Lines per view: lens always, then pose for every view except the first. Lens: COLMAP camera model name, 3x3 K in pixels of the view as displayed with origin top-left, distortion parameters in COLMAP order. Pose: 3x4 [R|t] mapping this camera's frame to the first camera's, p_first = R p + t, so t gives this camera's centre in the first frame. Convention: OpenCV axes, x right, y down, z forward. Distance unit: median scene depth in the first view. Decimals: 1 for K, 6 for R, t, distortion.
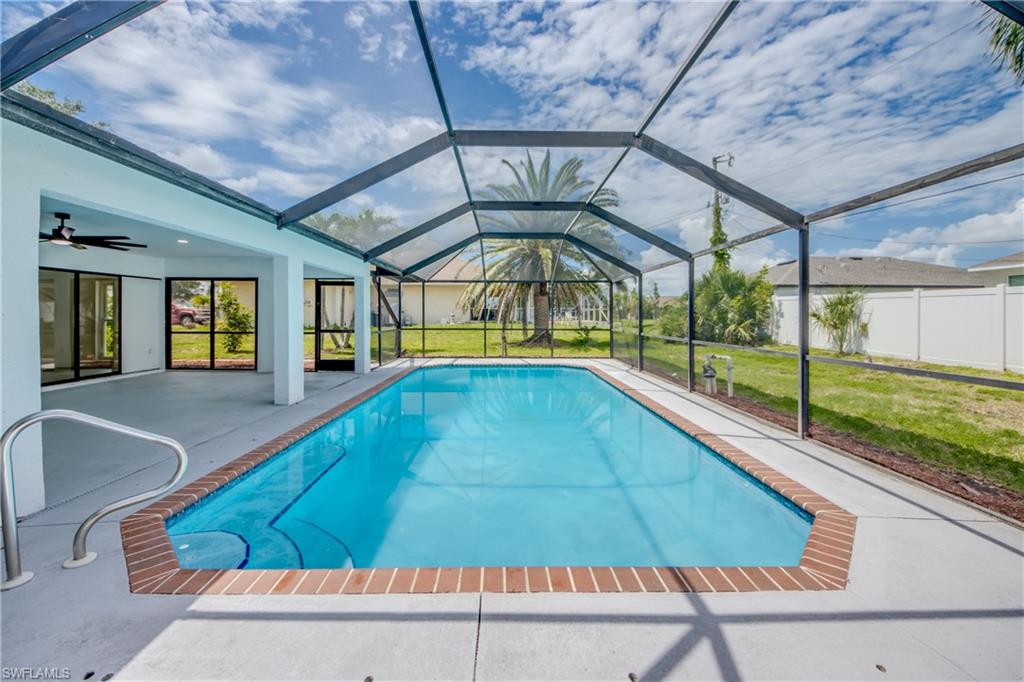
lens RADIAL K [[410.6, 0, 505.0], [0, 410.6, 311.8], [0, 0, 1]] dist [0.005834, -0.001699]
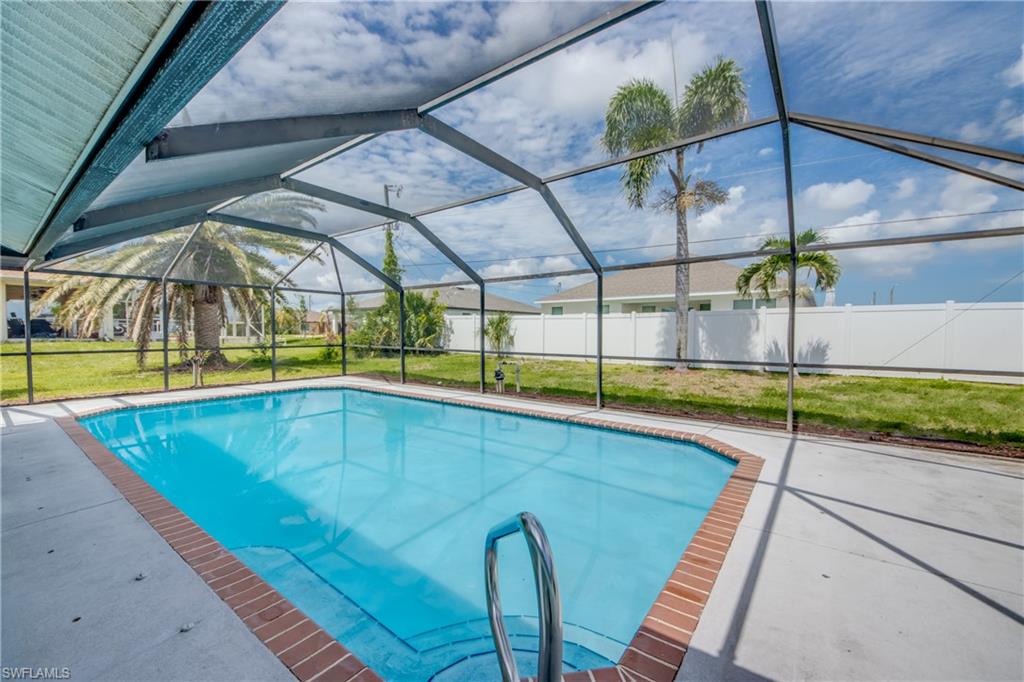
lens RADIAL K [[410.6, 0, 509.3], [0, 410.6, 343.8], [0, 0, 1]] dist [0.005834, -0.001699]
pose [[0.599725, -0.025220, 0.799809, -0.220611], [-0.007486, 0.999283, 0.037124, 0.001252], [-0.800171, -0.028251, 0.599106, 0.106298]]
